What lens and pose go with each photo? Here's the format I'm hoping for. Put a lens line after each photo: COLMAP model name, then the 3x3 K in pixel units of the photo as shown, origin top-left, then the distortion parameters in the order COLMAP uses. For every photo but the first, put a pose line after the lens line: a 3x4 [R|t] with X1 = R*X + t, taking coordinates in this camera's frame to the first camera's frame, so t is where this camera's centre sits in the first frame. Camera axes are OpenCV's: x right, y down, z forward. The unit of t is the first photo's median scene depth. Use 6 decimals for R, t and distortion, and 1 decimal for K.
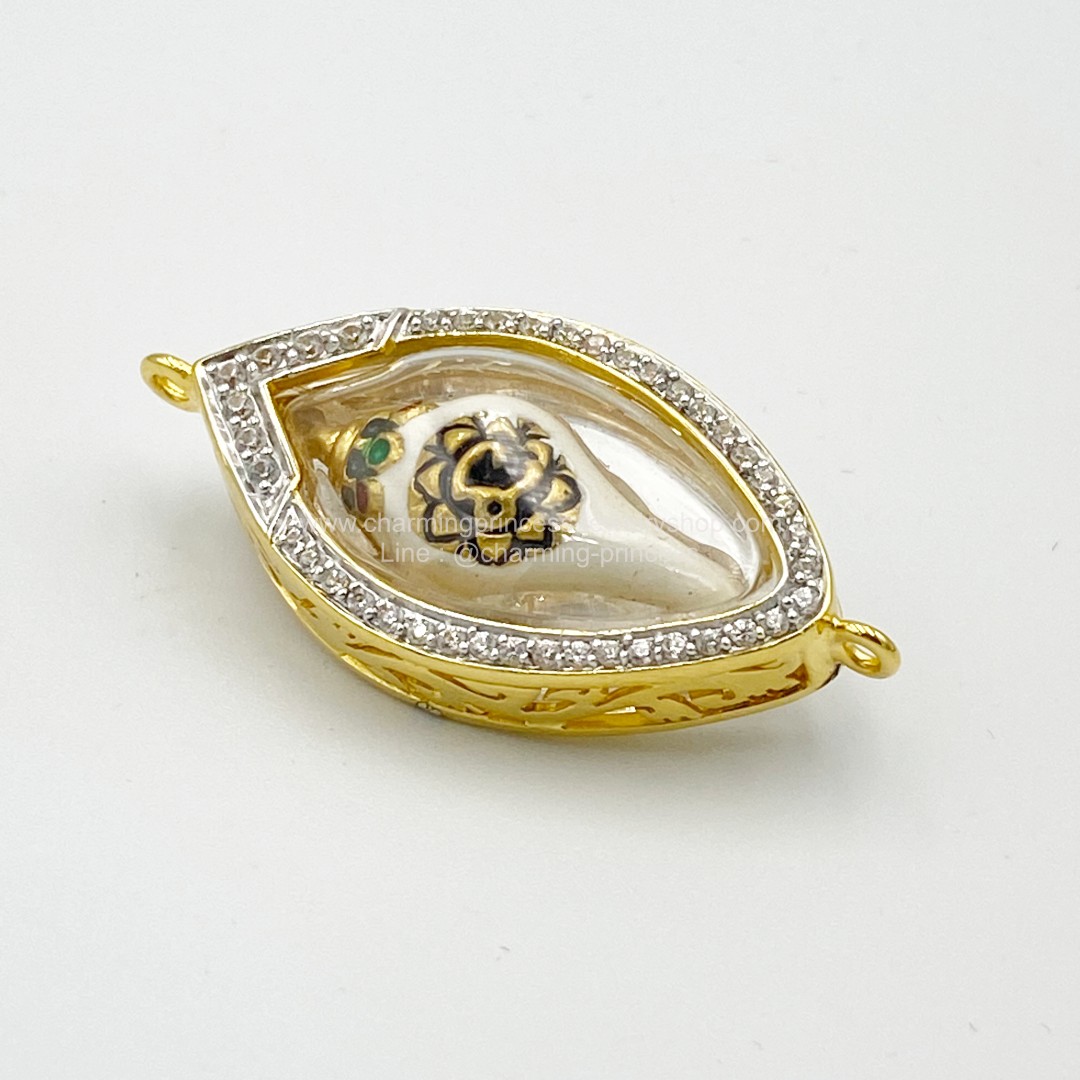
lens RADIAL K [[2906.5, 0, 540.4], [0, 2906.5, 547.3], [0, 0, 1]] dist [0.916285, 0.000000]
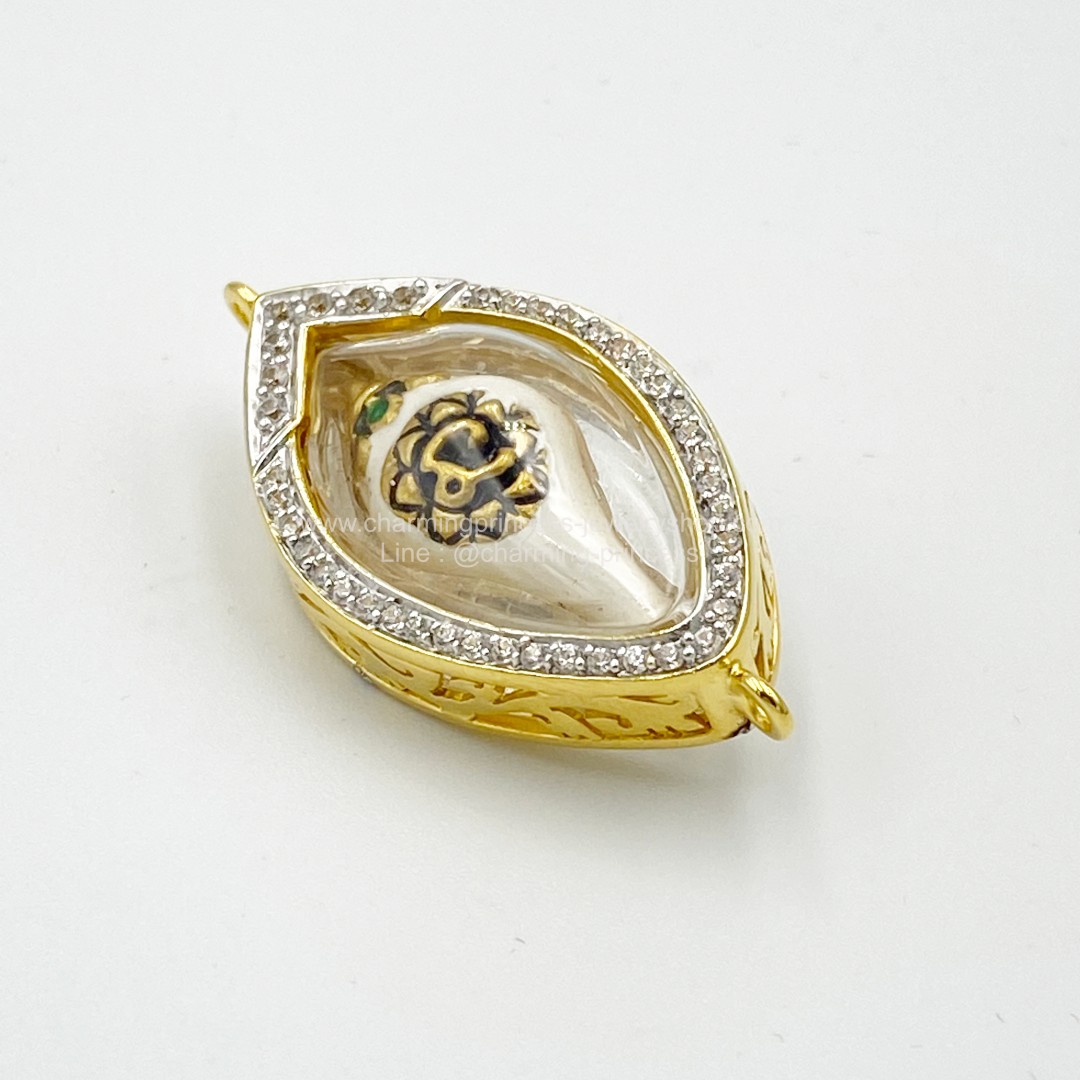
lens RADIAL K [[2906.5, 0, 541.8], [0, 2906.5, 536.7], [0, 0, 1]] dist [0.916285, 0.000000]
pose [[0.940812, 0.204061, -0.270614, 0.280502], [-0.210002, 0.977675, 0.007144, -0.010170], [0.266031, 0.050109, 0.962661, 0.063612]]
